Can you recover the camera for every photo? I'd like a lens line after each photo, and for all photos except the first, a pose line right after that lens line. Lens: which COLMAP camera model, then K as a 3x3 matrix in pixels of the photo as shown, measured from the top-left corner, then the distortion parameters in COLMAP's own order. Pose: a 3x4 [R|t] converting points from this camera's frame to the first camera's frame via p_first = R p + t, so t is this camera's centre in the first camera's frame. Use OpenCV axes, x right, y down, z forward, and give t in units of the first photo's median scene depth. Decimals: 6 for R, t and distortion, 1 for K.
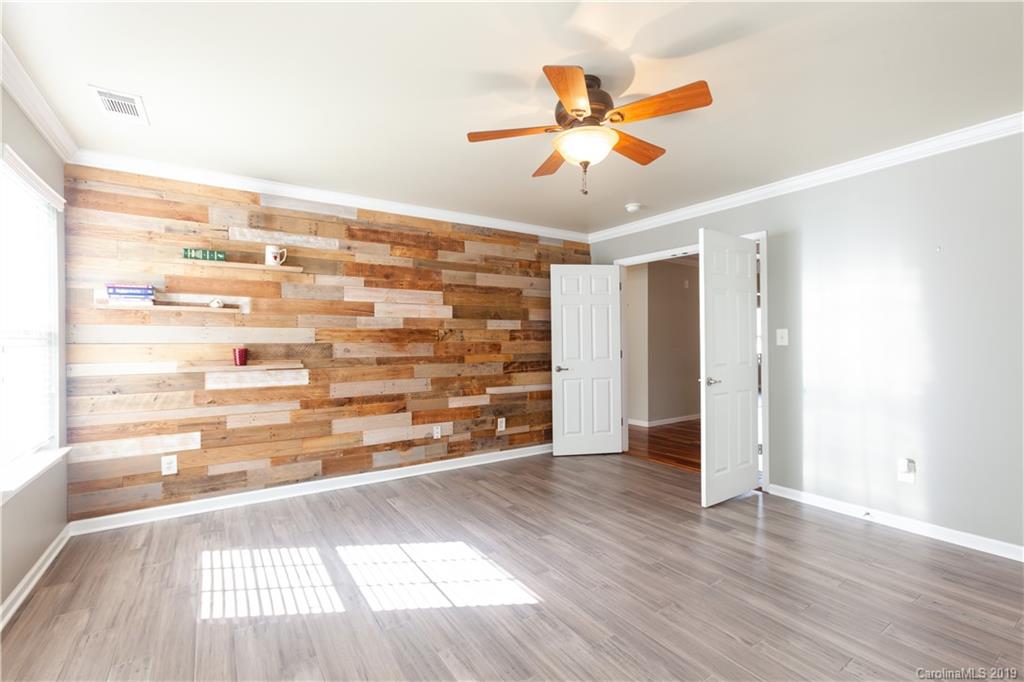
lens RADIAL K [[444.9, 0, 516.4], [0, 444.9, 337.1], [0, 0, 1]] dist [-0.041528, 0.025012]
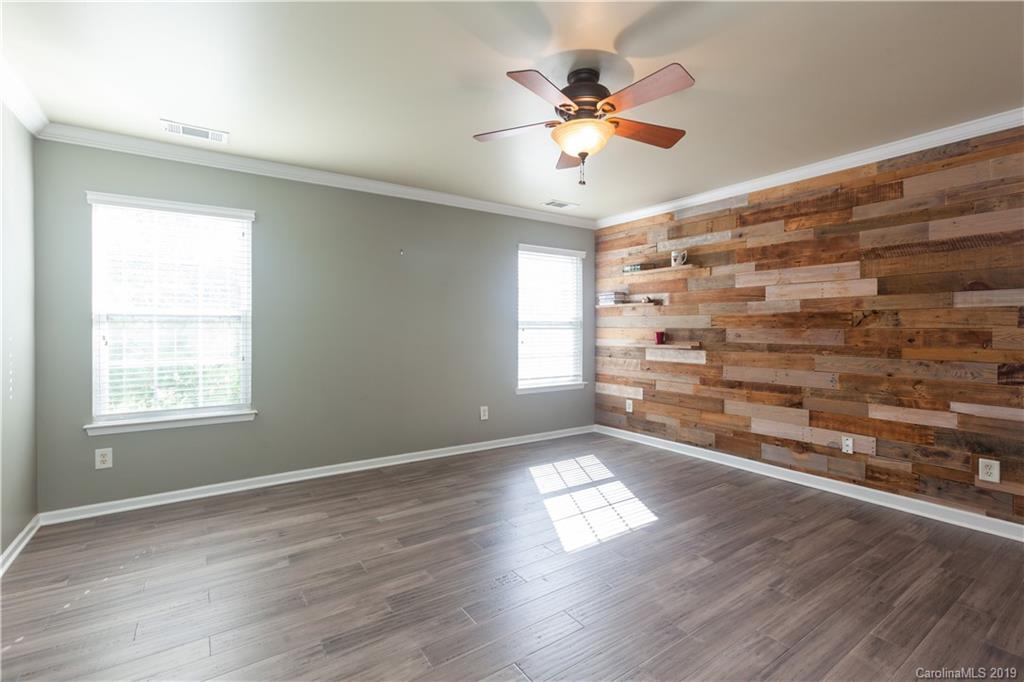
lens RADIAL K [[462.7, 0, 508.9], [0, 462.7, 324.0], [0, 0, 1]] dist [-0.029161, 0.015664]
pose [[0.009654, -0.002836, -0.999949, 0.672723], [0.009242, 0.999954, -0.002746, 0.001295], [0.999911, -0.009215, 0.009680, 0.446325]]
